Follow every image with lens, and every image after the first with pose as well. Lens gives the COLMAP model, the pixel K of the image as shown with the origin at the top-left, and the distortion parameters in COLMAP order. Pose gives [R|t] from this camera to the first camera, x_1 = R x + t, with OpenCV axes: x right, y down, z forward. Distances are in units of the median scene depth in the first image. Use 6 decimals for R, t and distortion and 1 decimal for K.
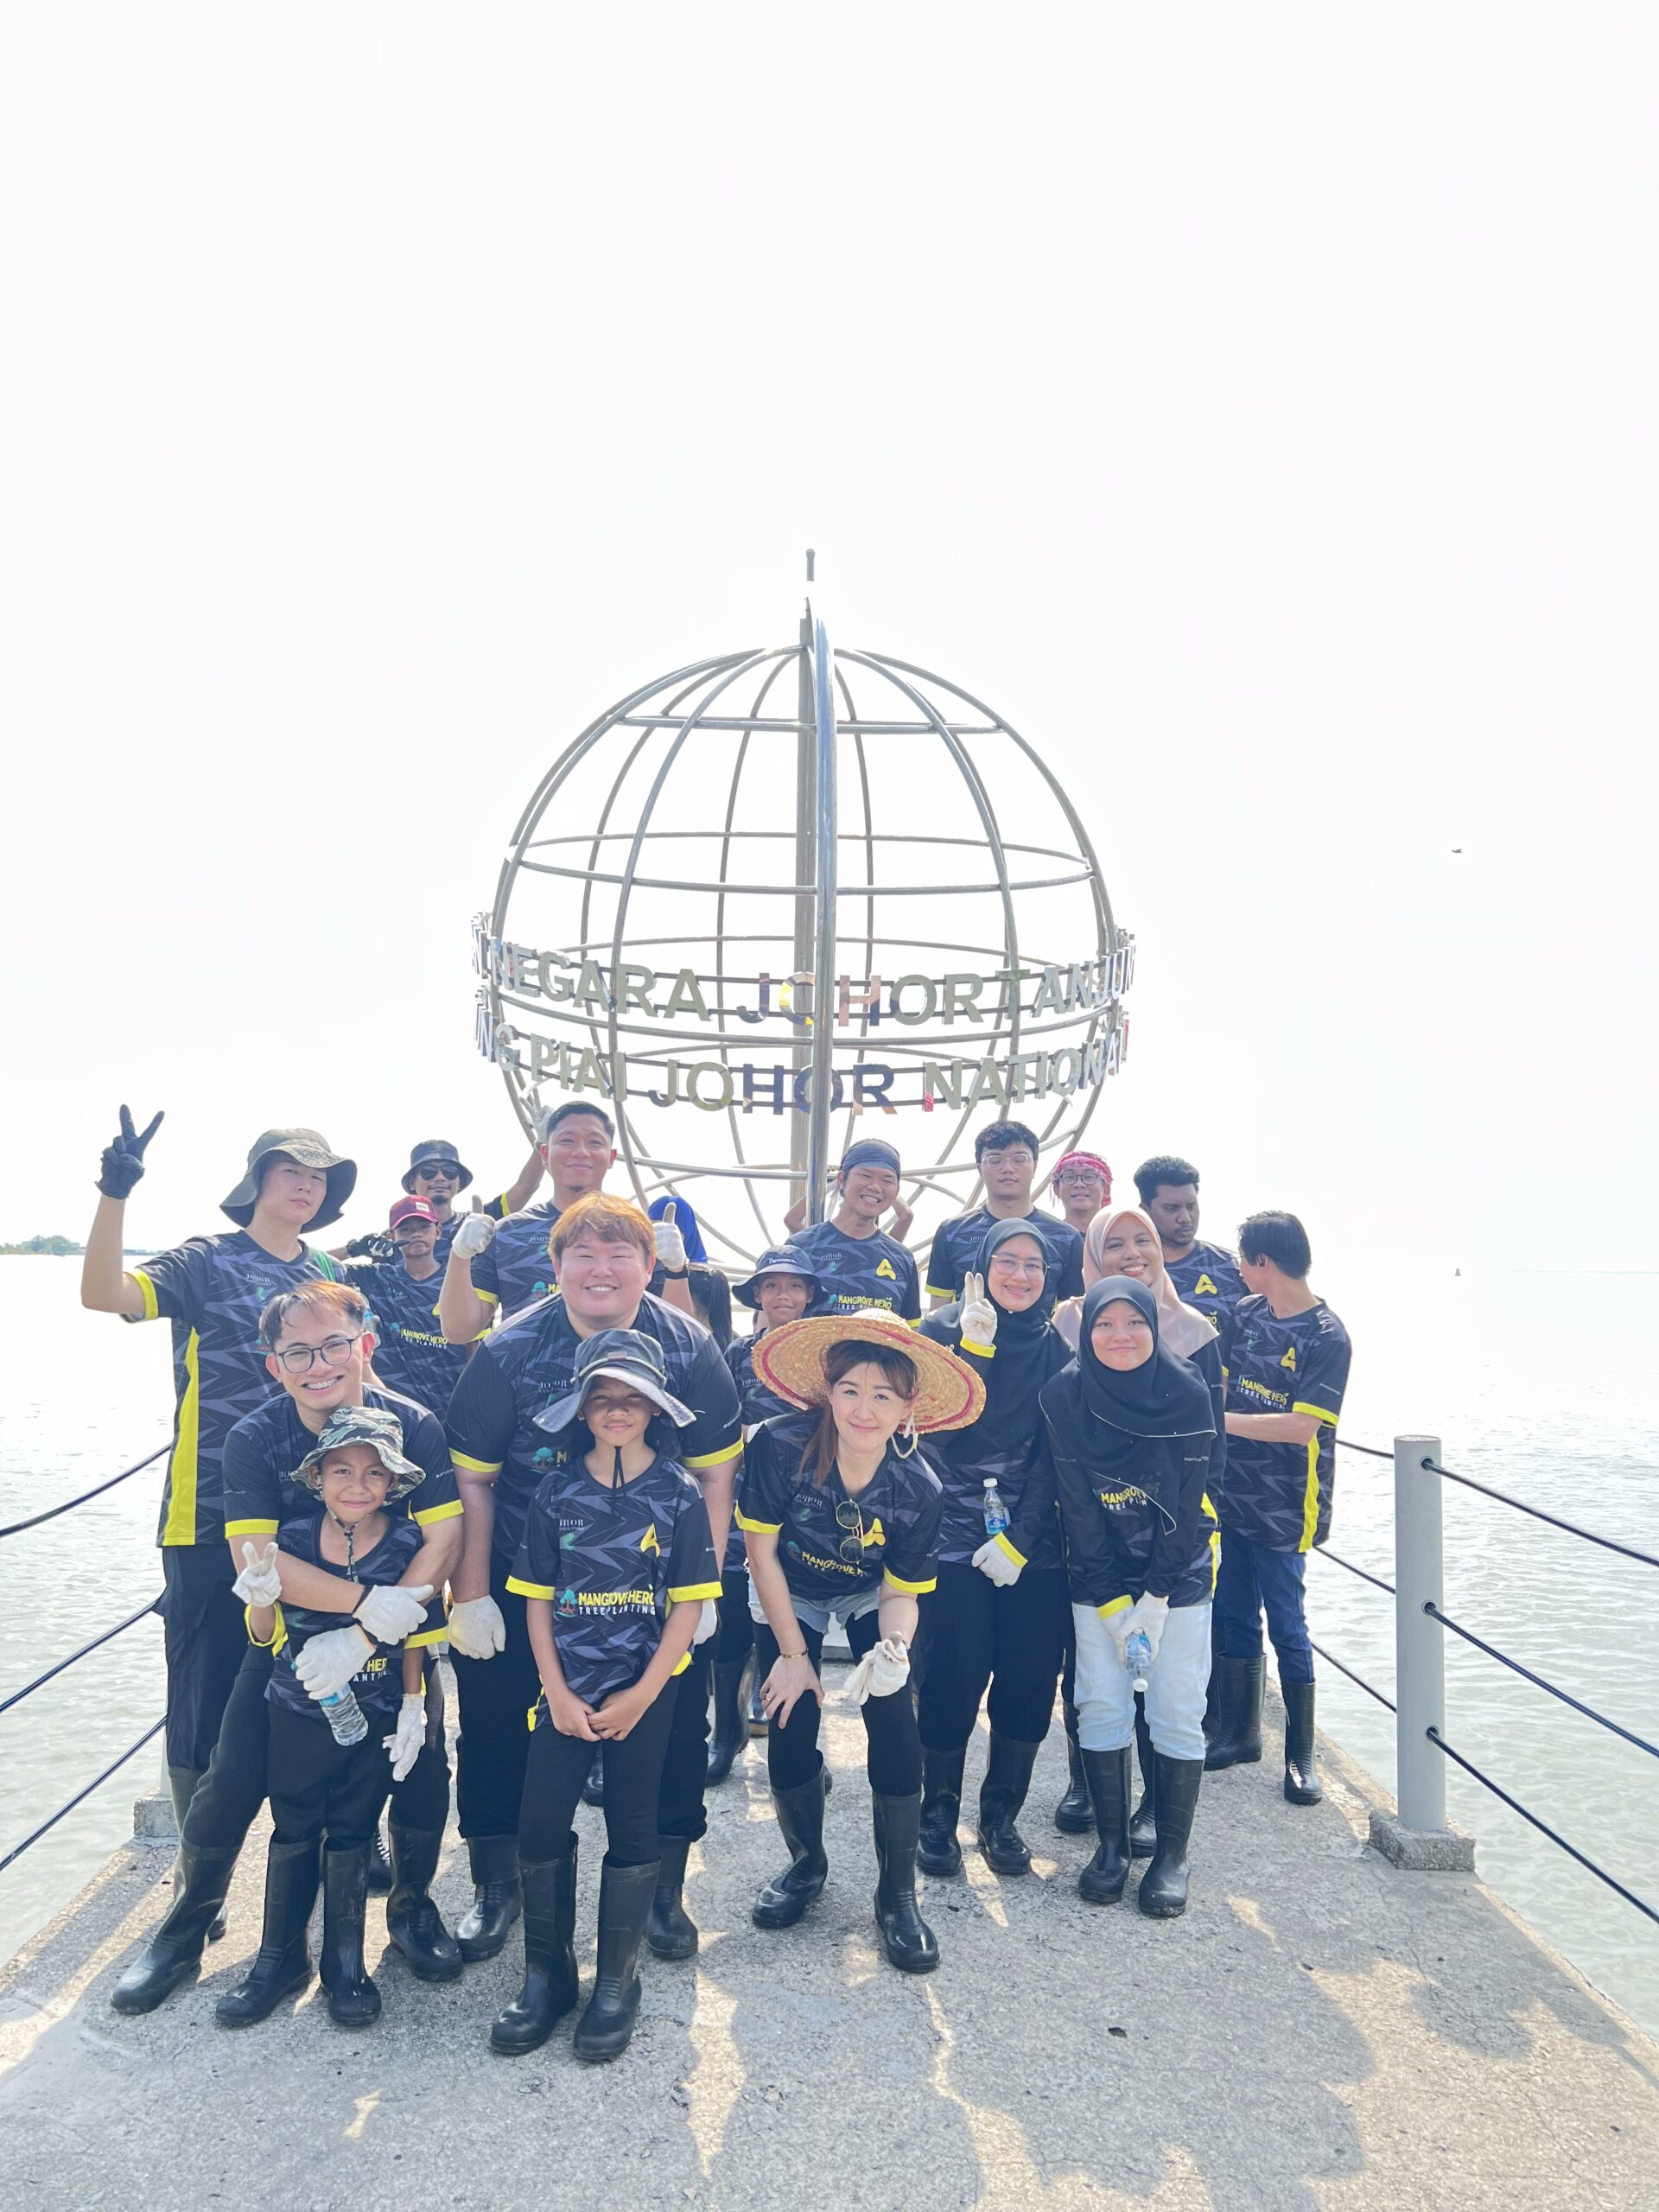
lens RADIAL K [[1666.0, 0, 842.5], [0, 1666.0, 1103.0], [0, 0, 1]] dist [0.070021, -0.074095]
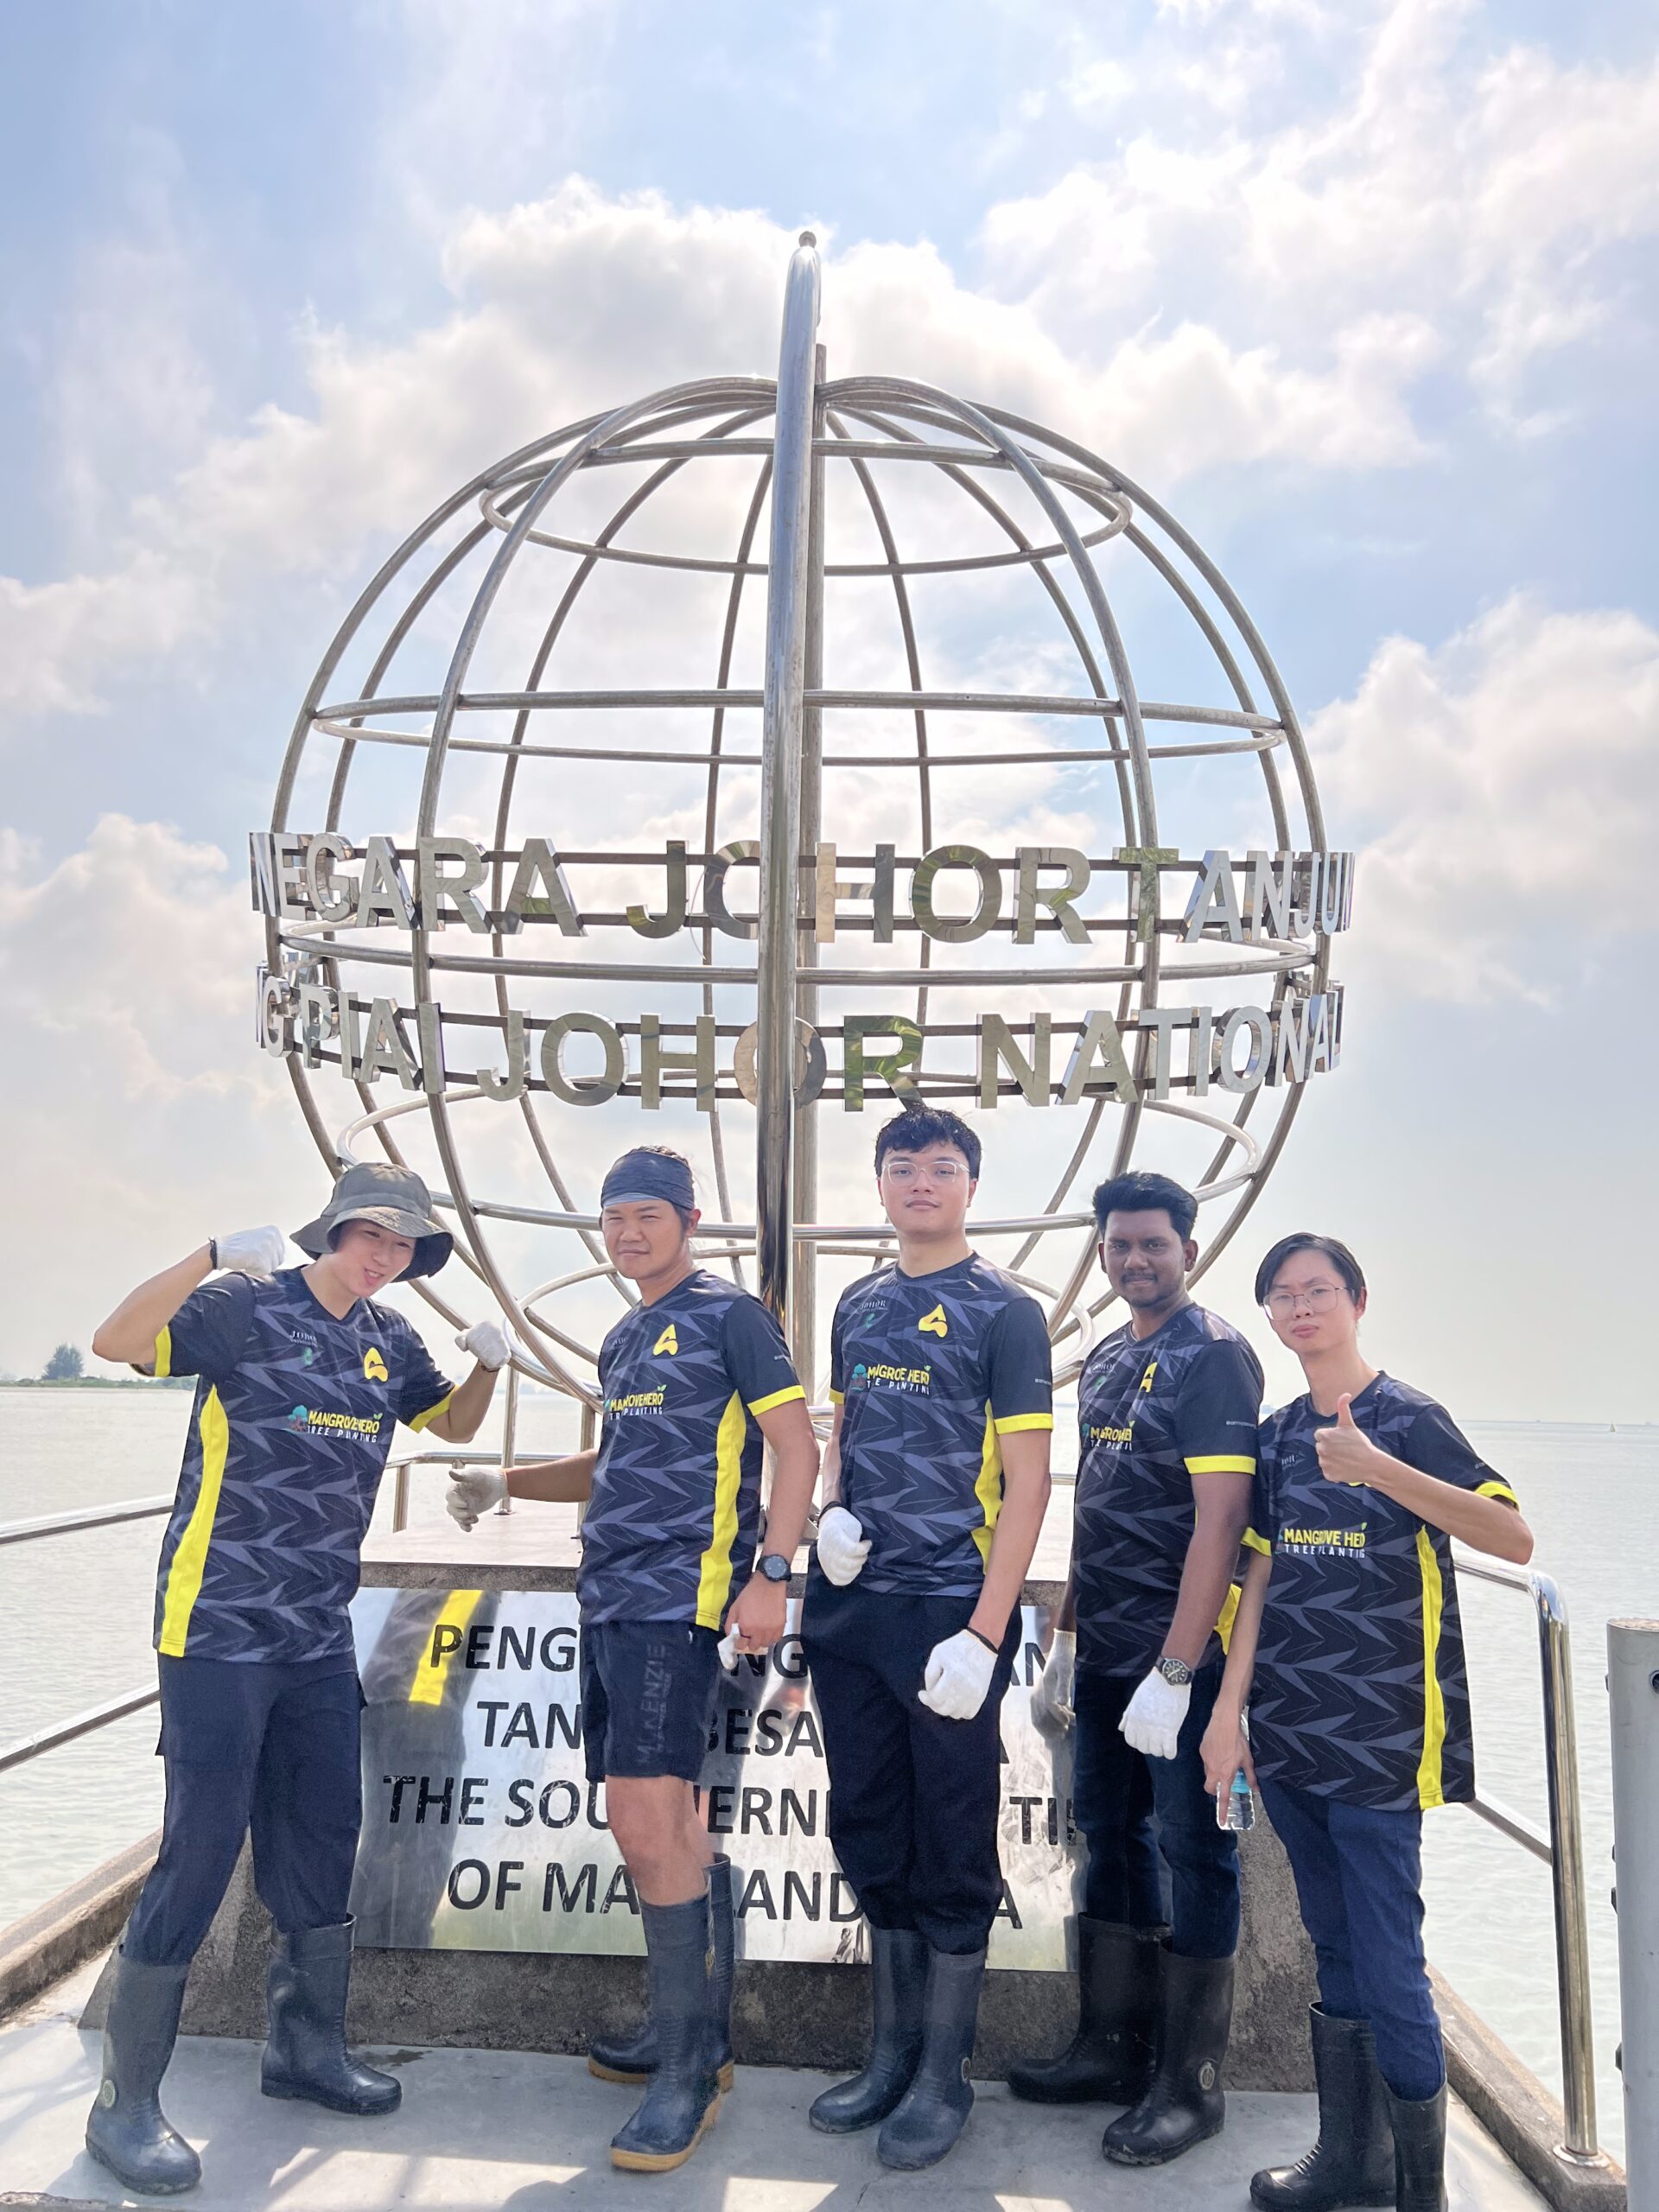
lens RADIAL K [[1675.9, 0, 814.3], [0, 1675.9, 1117.7], [0, 0, 1]] dist [0.072350, -0.074498]
pose [[0.996032, 0.000860, -0.088987, 0.043634], [-0.007119, 0.997518, -0.070047, 0.045771], [0.088706, 0.070403, 0.993567, 0.454596]]
